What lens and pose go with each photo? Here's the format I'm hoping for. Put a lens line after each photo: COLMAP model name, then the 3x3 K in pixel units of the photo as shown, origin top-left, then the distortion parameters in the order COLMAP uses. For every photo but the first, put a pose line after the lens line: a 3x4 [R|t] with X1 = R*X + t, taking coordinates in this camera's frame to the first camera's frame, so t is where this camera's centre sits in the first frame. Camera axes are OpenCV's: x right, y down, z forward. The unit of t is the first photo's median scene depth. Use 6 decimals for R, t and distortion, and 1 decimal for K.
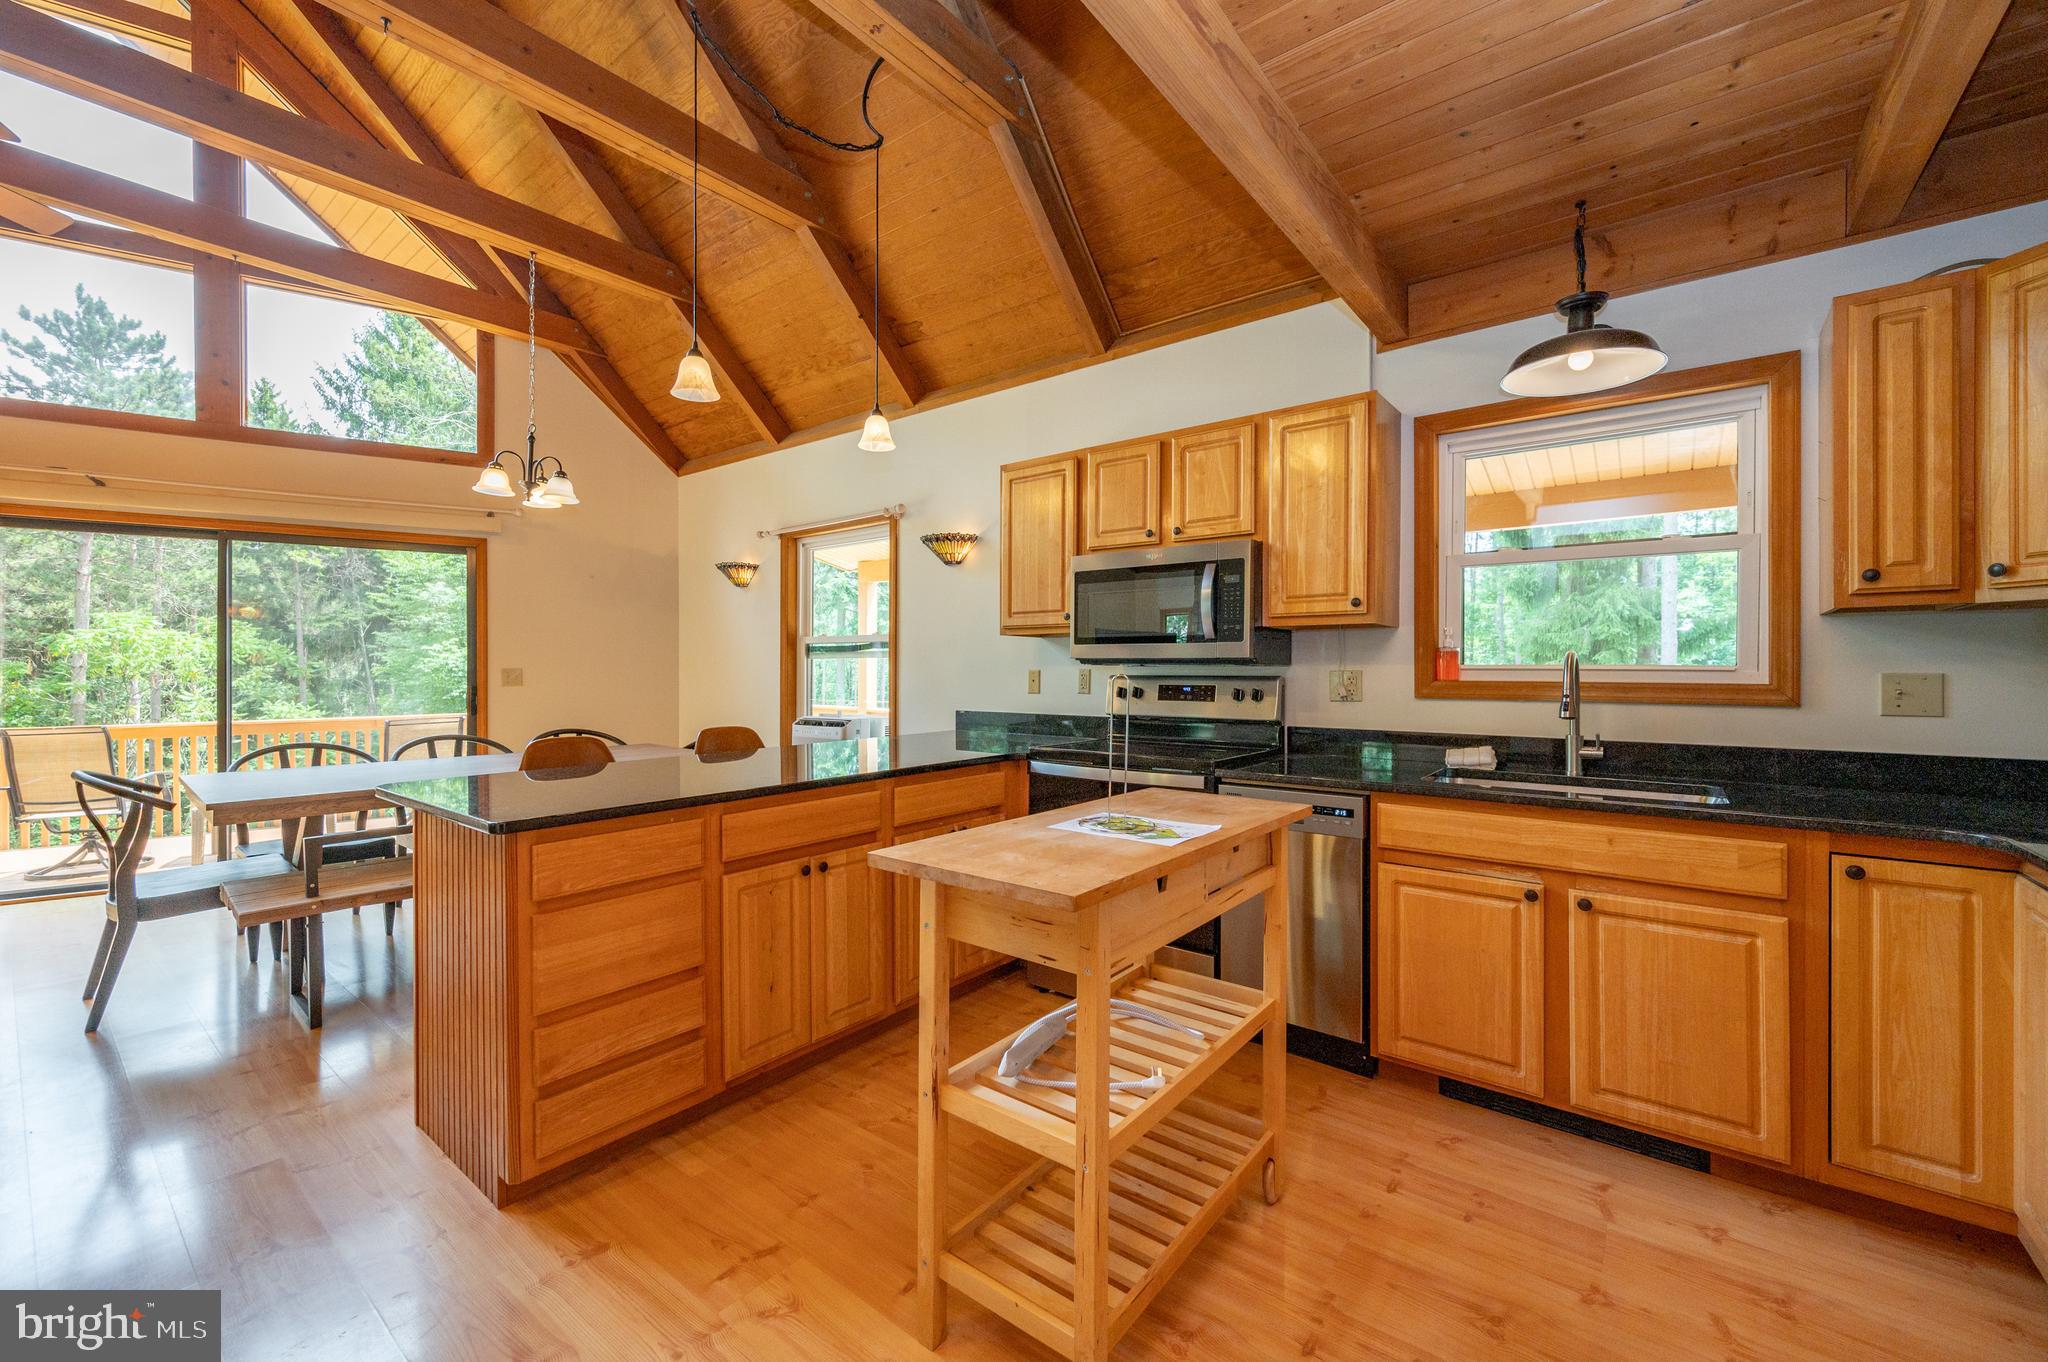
lens RADIAL K [[810.6, 0, 1020.6], [0, 810.6, 670.1], [0, 0, 1]] dist [-0.003777, 0.001357]
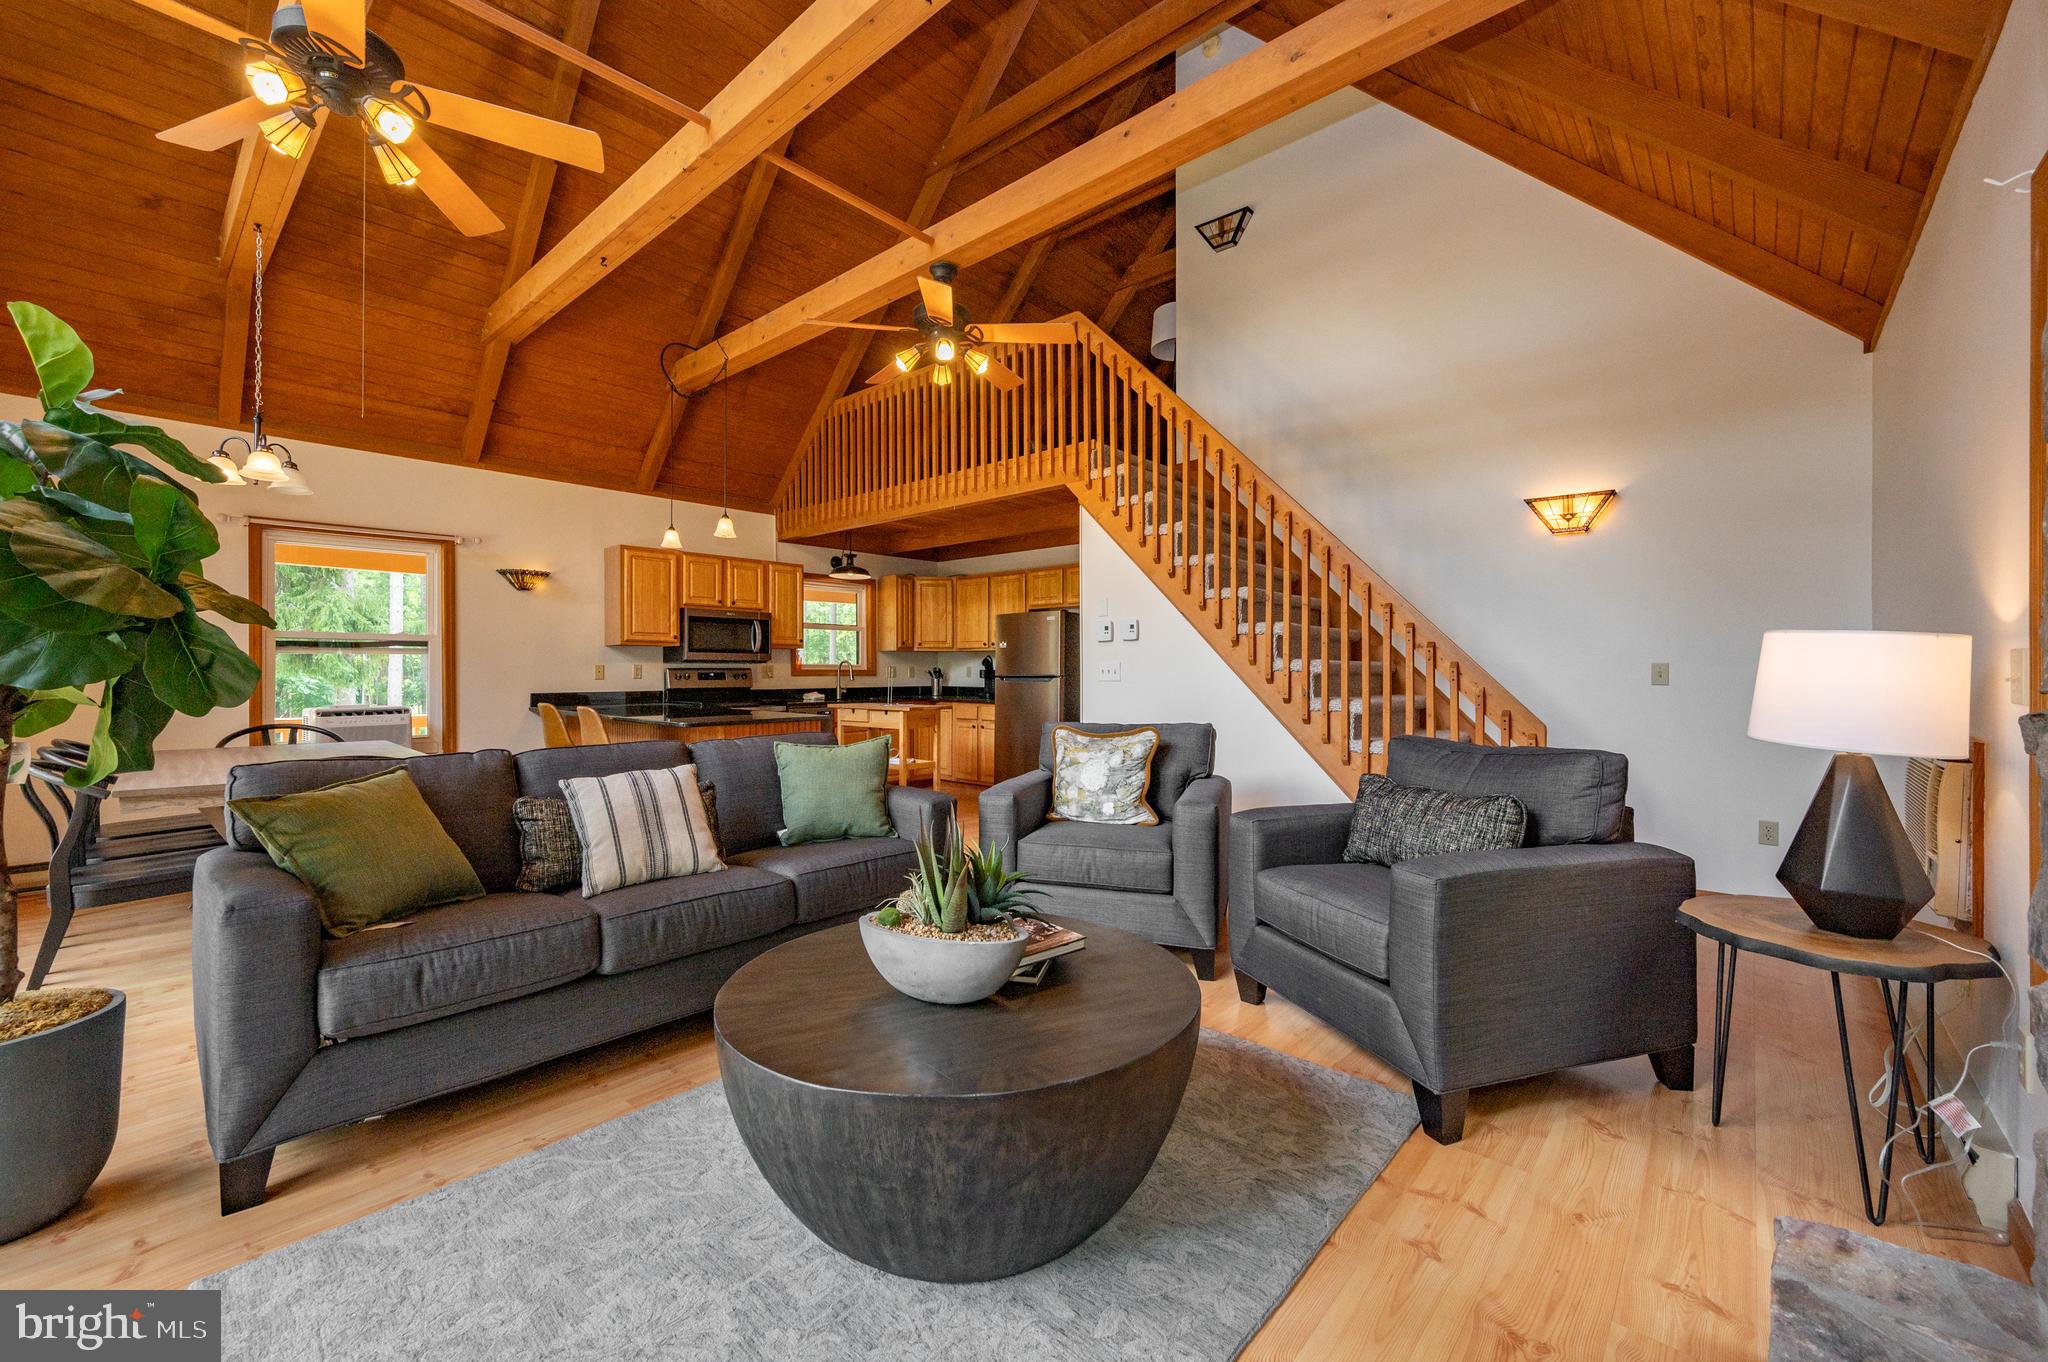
lens RADIAL K [[810.6, 0, 1060.5], [0, 810.6, 662.0], [0, 0, 1]] dist [-0.003777, 0.001357]
pose [[0.024115, 0.013063, 0.999624, -1.240855], [0.006993, 0.999888, -0.013235, 0.016645], [-0.999685, 0.007309, 0.024021, 0.024578]]
